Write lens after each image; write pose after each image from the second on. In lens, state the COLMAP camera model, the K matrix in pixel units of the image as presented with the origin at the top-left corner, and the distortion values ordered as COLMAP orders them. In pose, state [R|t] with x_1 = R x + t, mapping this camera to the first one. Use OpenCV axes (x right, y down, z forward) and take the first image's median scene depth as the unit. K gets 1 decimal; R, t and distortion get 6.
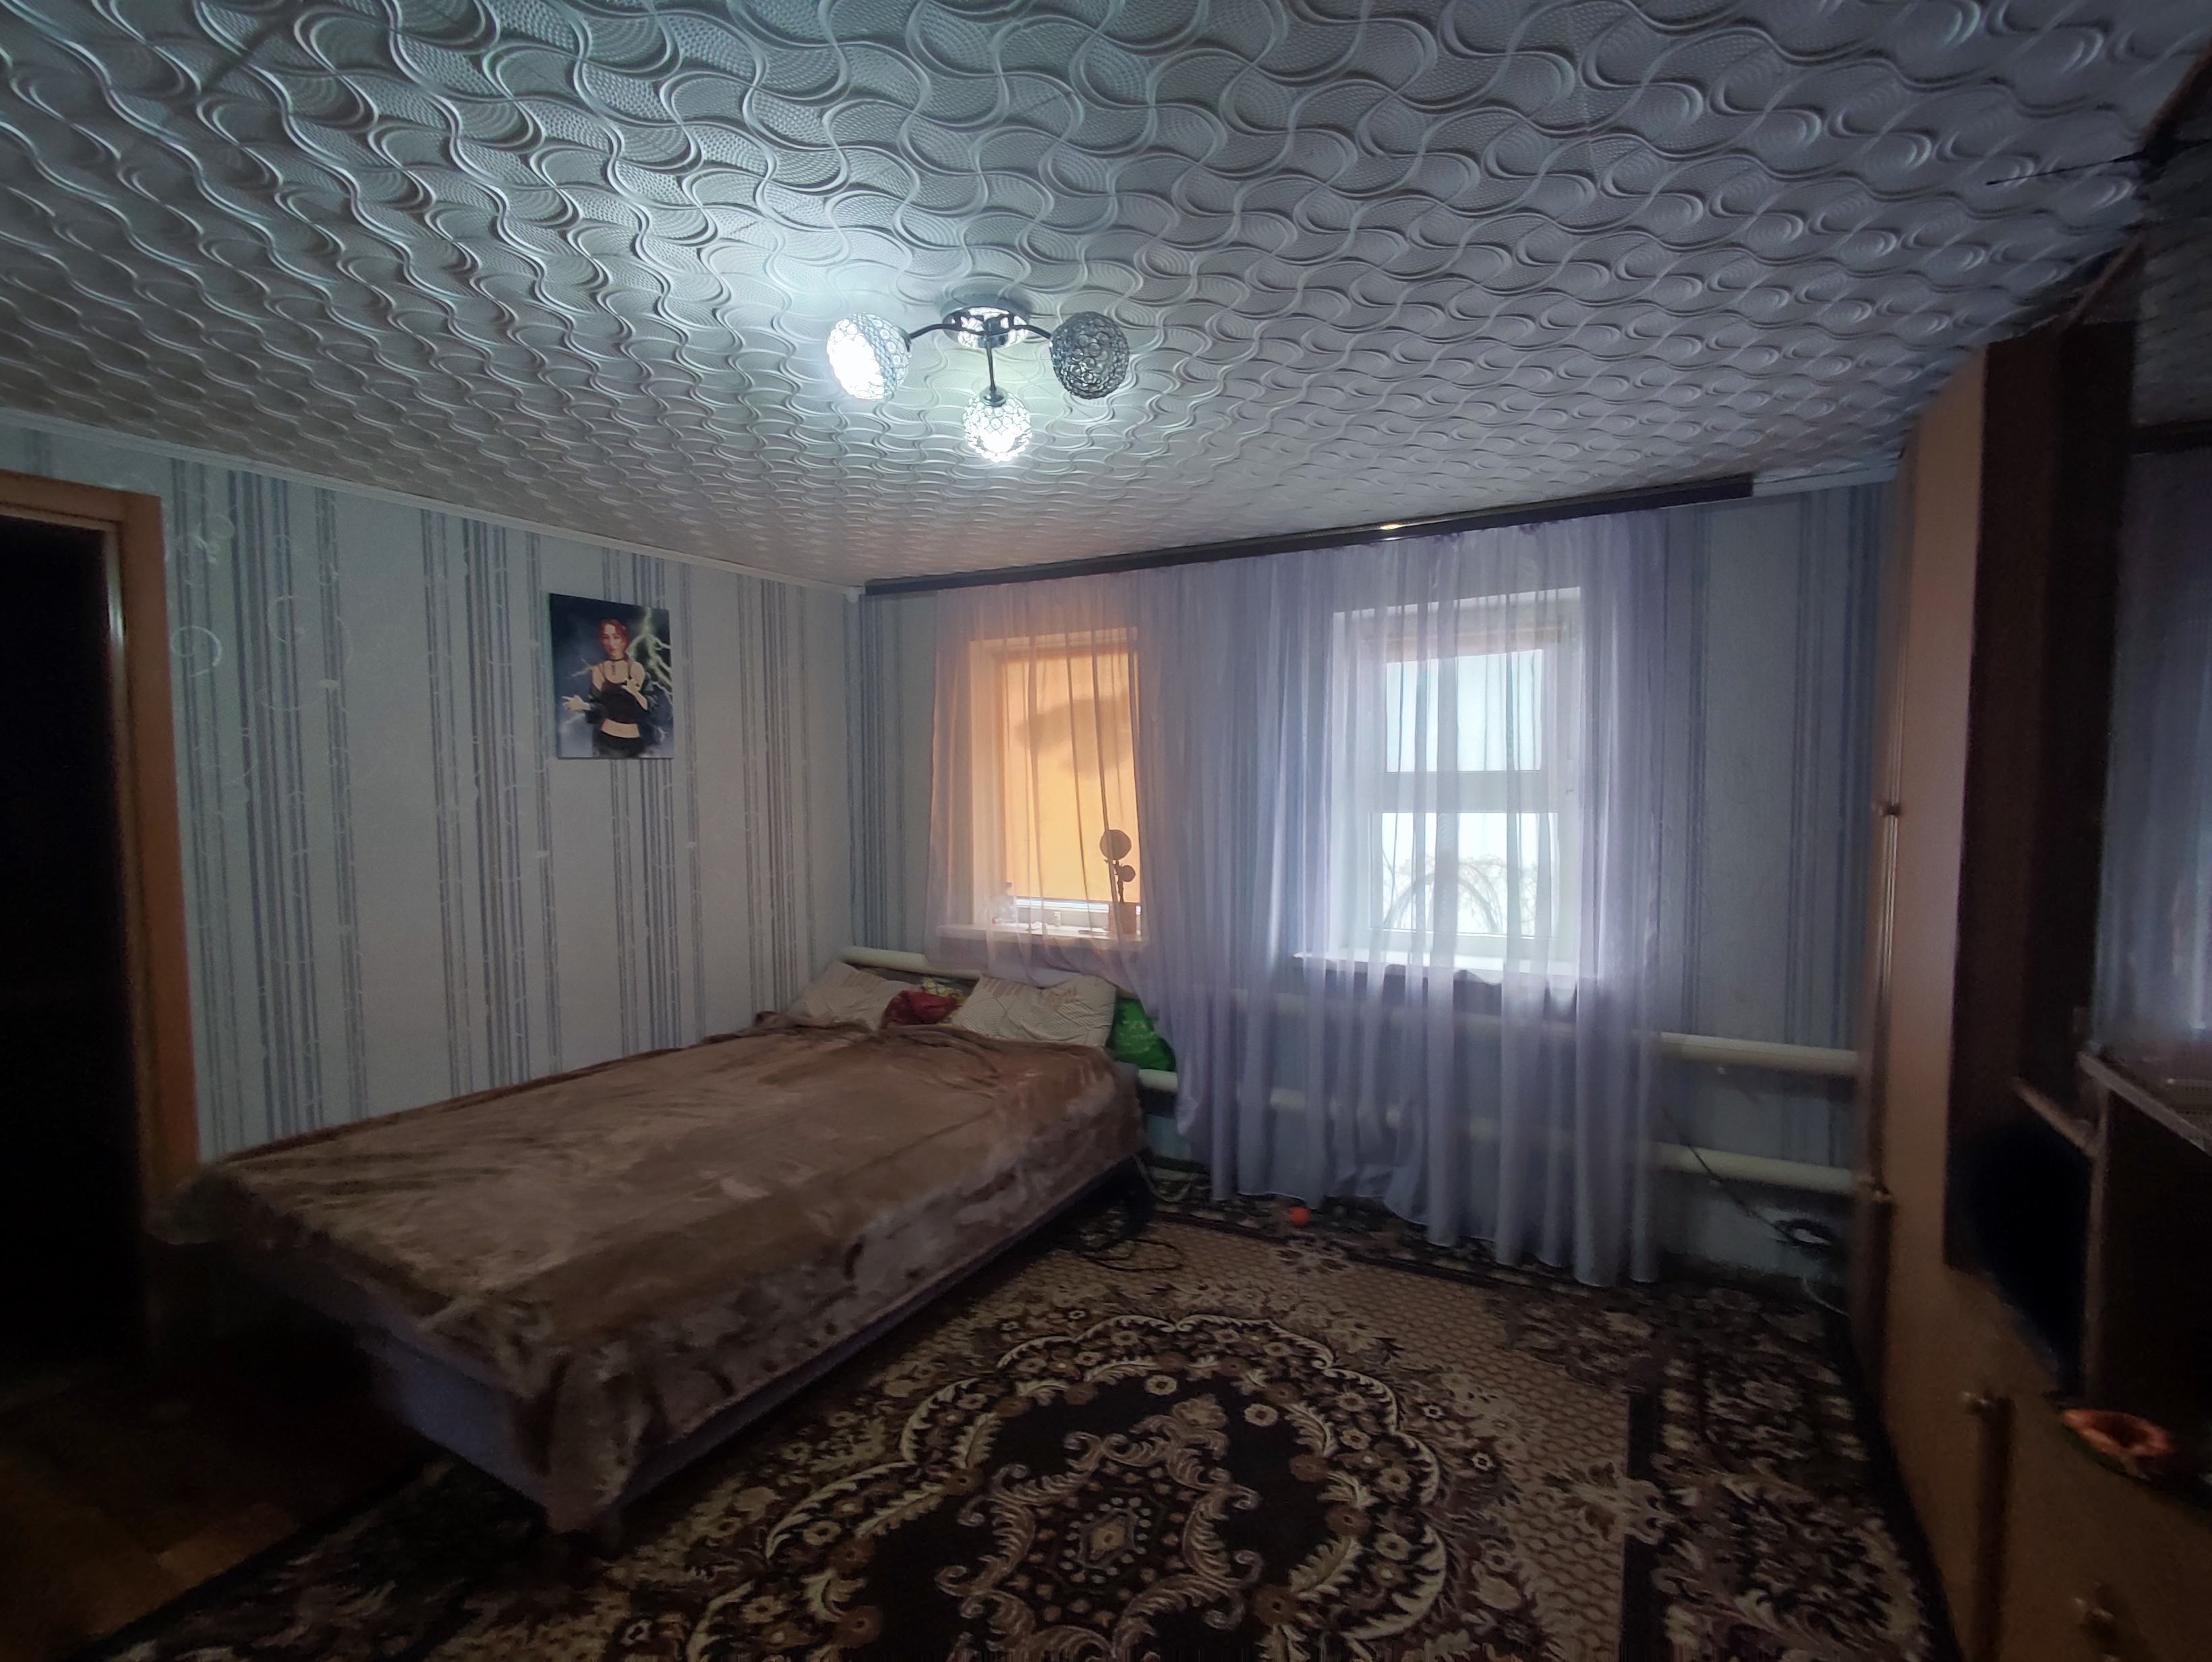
lens RADIAL K [[1011.8, 0, 1123.4], [0, 1011.8, 845.7], [0, 0, 1]] dist [-0.006926, 0.004869]
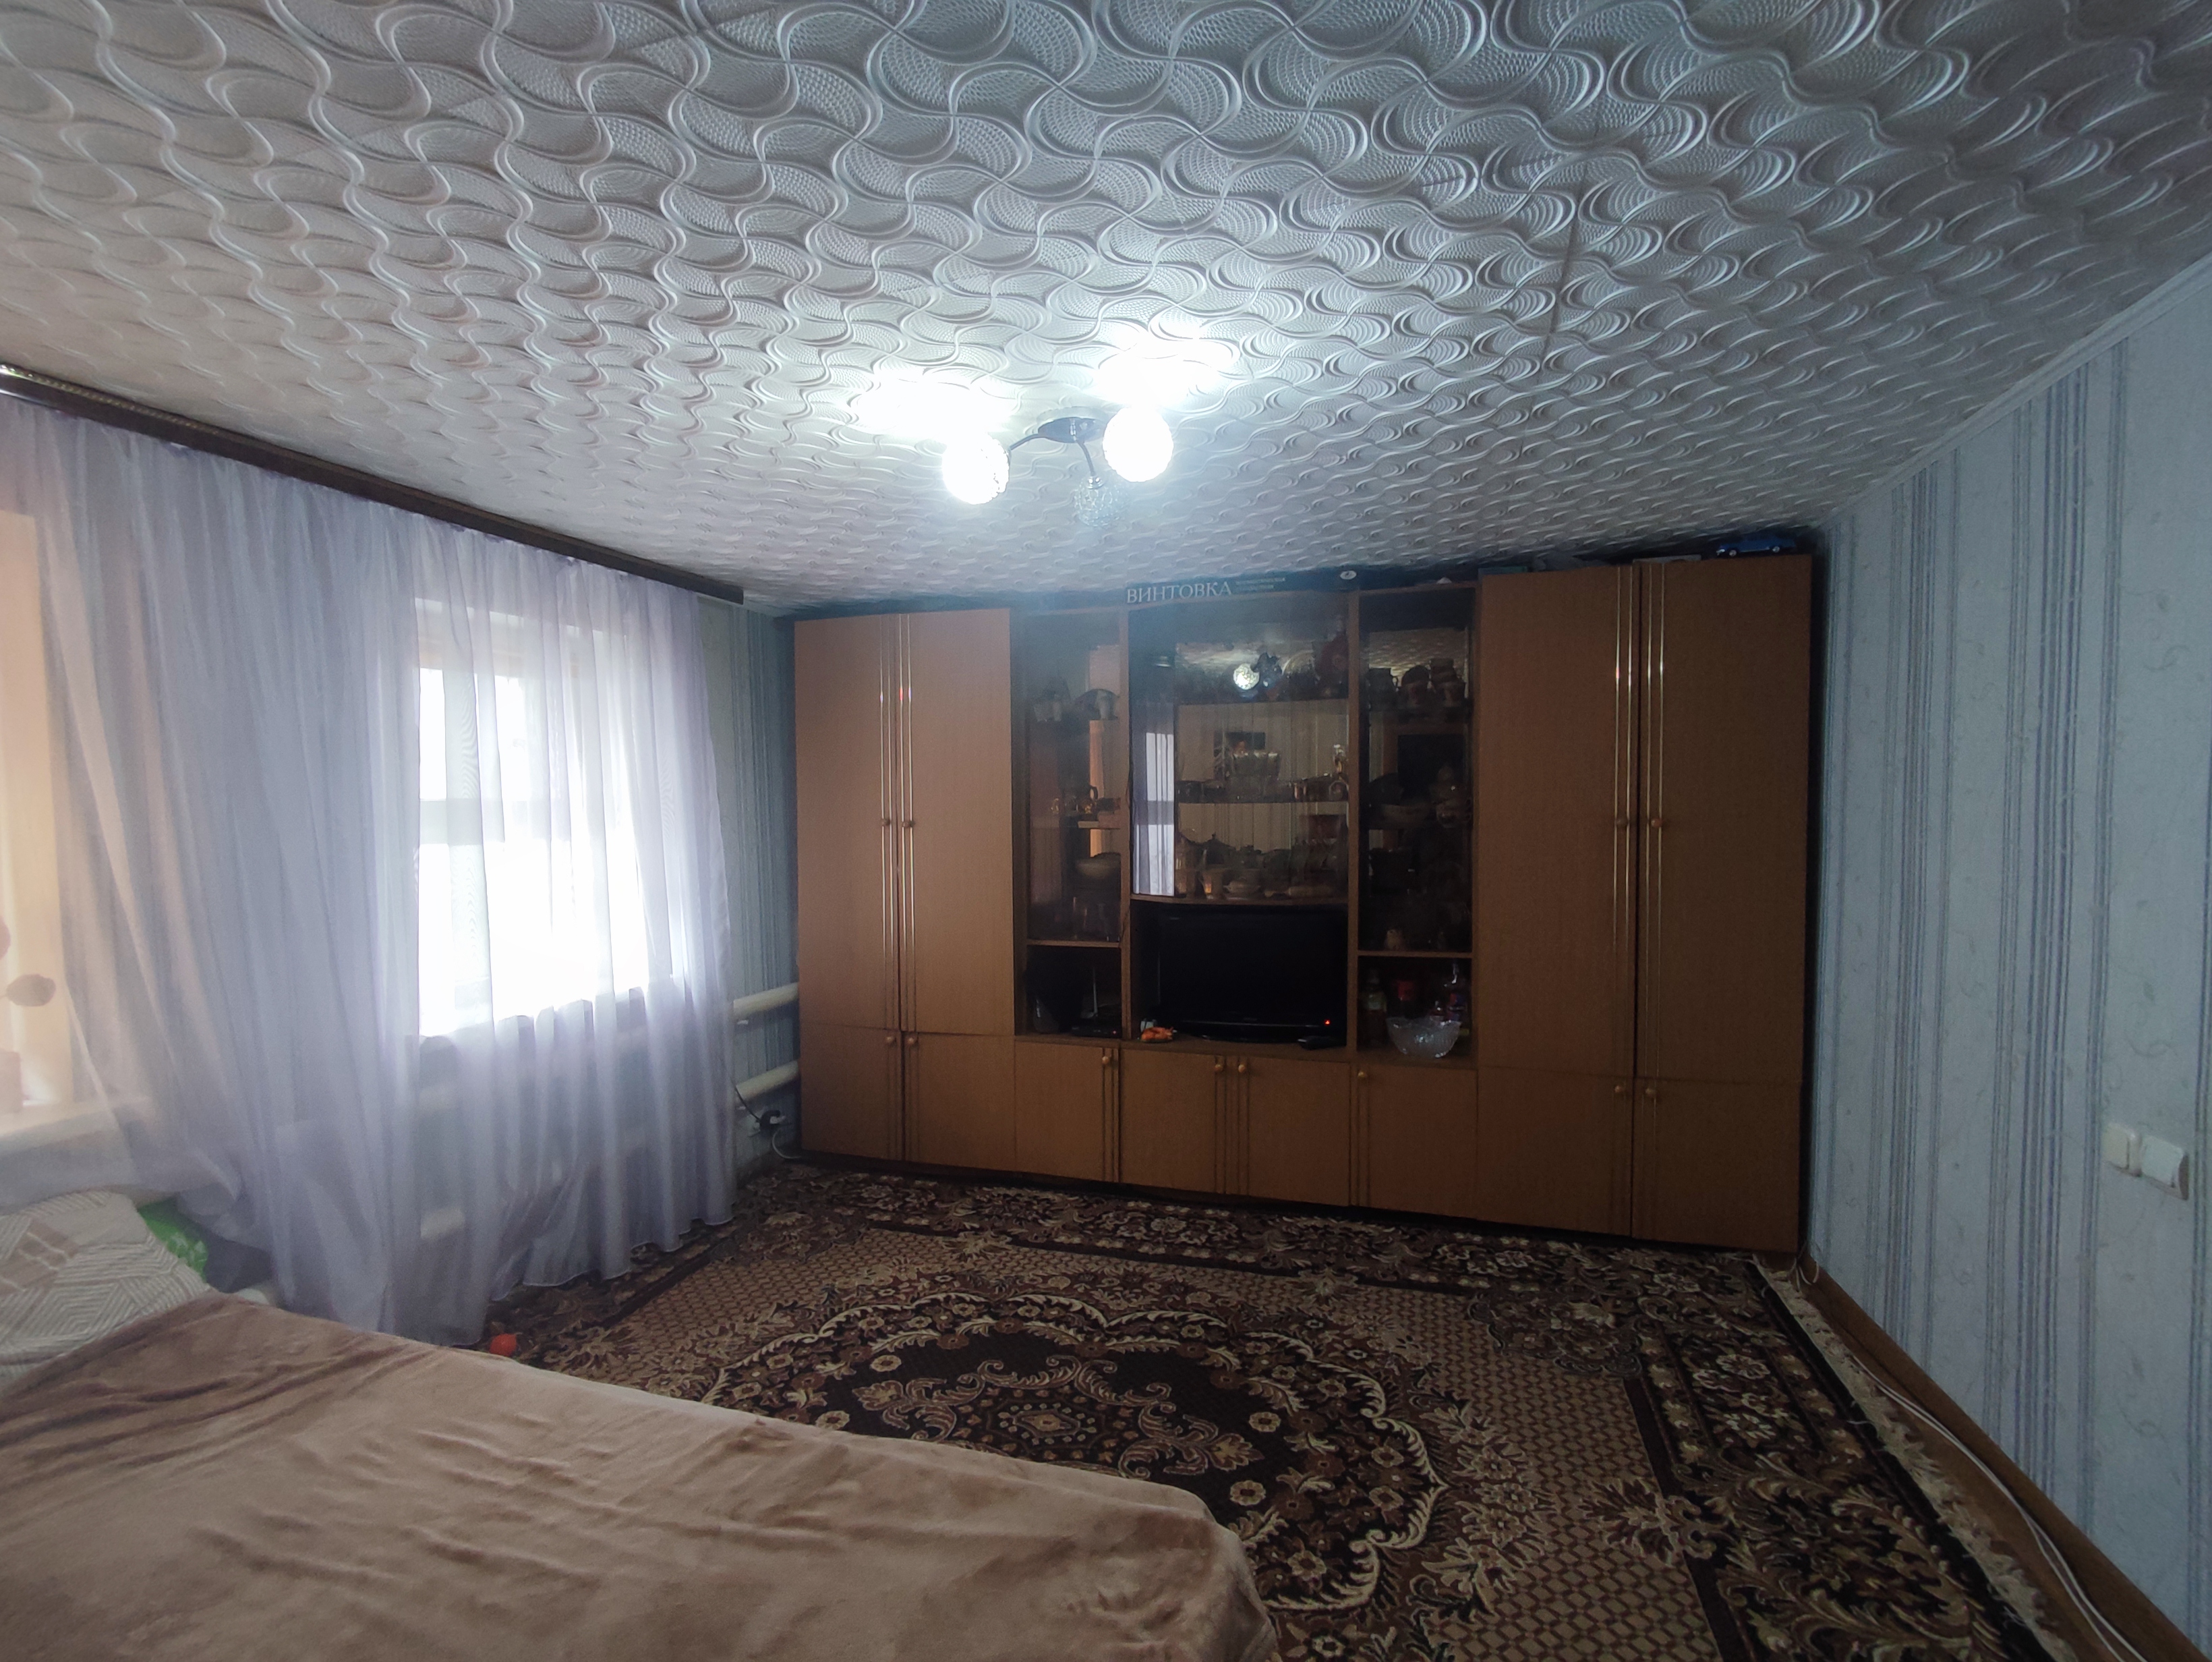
lens RADIAL K [[1011.8, 0, 1129.6], [0, 1011.8, 847.1], [0, 0, 1]] dist [-0.006926, 0.004869]
pose [[-0.216561, -0.031861, 0.975749, -1.053471], [0.069307, 0.996444, 0.047919, -0.051696], [-0.973806, 0.078003, -0.213583, 0.969703]]
